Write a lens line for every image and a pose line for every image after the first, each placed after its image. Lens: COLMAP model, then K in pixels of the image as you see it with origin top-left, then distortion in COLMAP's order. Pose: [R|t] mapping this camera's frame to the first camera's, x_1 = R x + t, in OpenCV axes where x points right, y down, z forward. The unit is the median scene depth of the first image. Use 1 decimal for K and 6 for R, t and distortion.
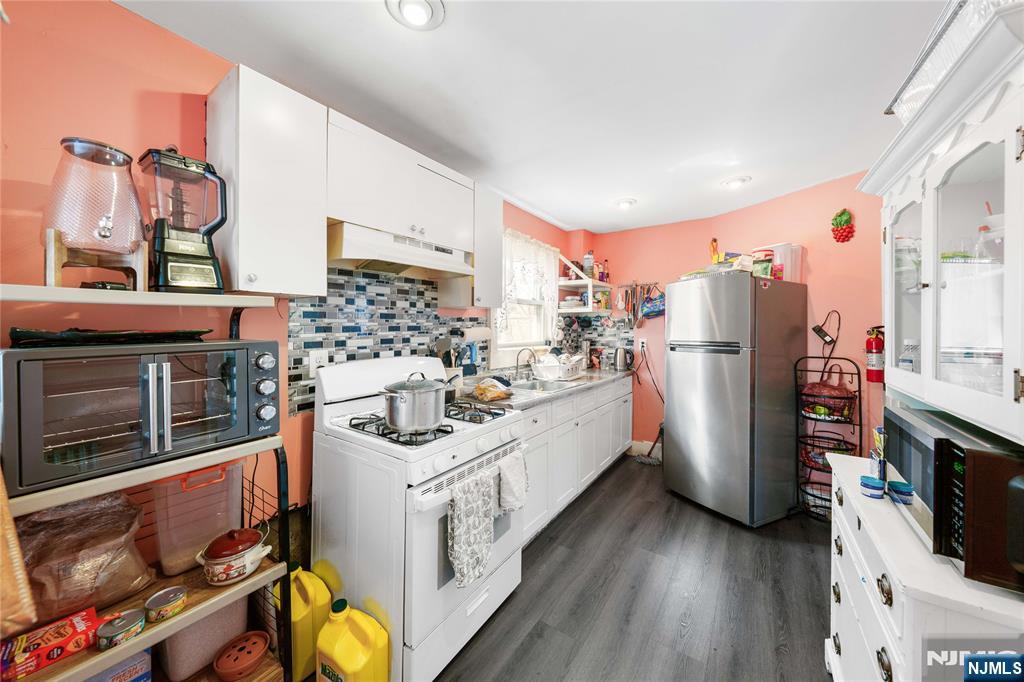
lens RADIAL K [[356.2, 0, 518.2], [0, 356.2, 332.5], [0, 0, 1]] dist [0.000189, -0.000017]
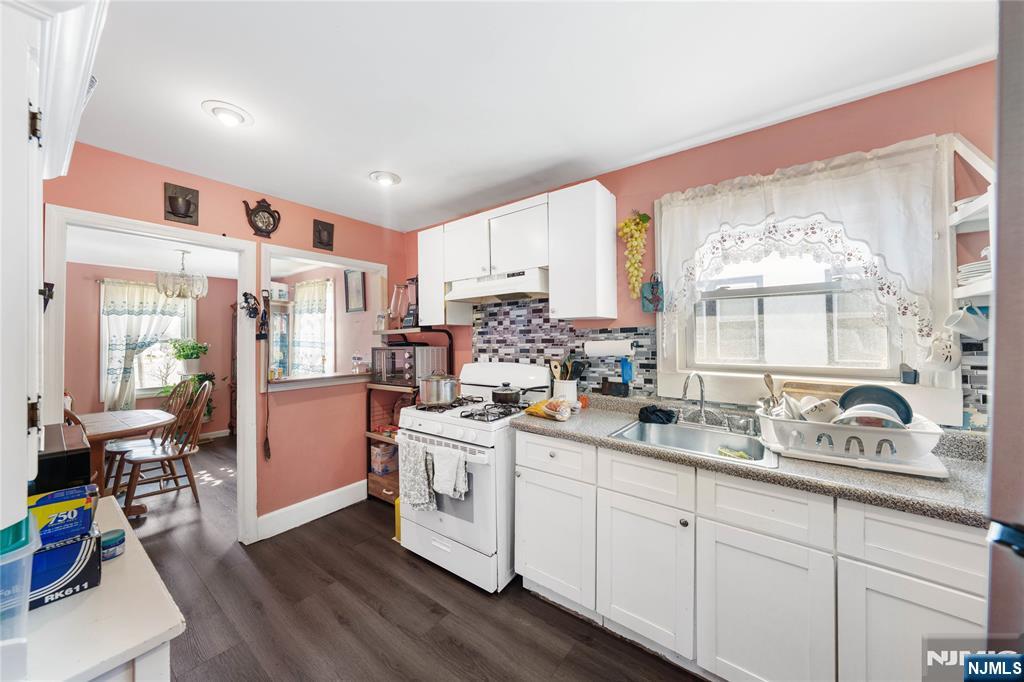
lens RADIAL K [[356.2, 0, 512.6], [0, 356.2, 336.6], [0, 0, 1]] dist [0.000189, -0.000017]
pose [[-0.044299, -0.003546, -0.999012, 0.936704], [-0.004253, 0.999985, -0.003360, -0.022953], [0.999009, 0.004100, -0.044314, 1.016461]]
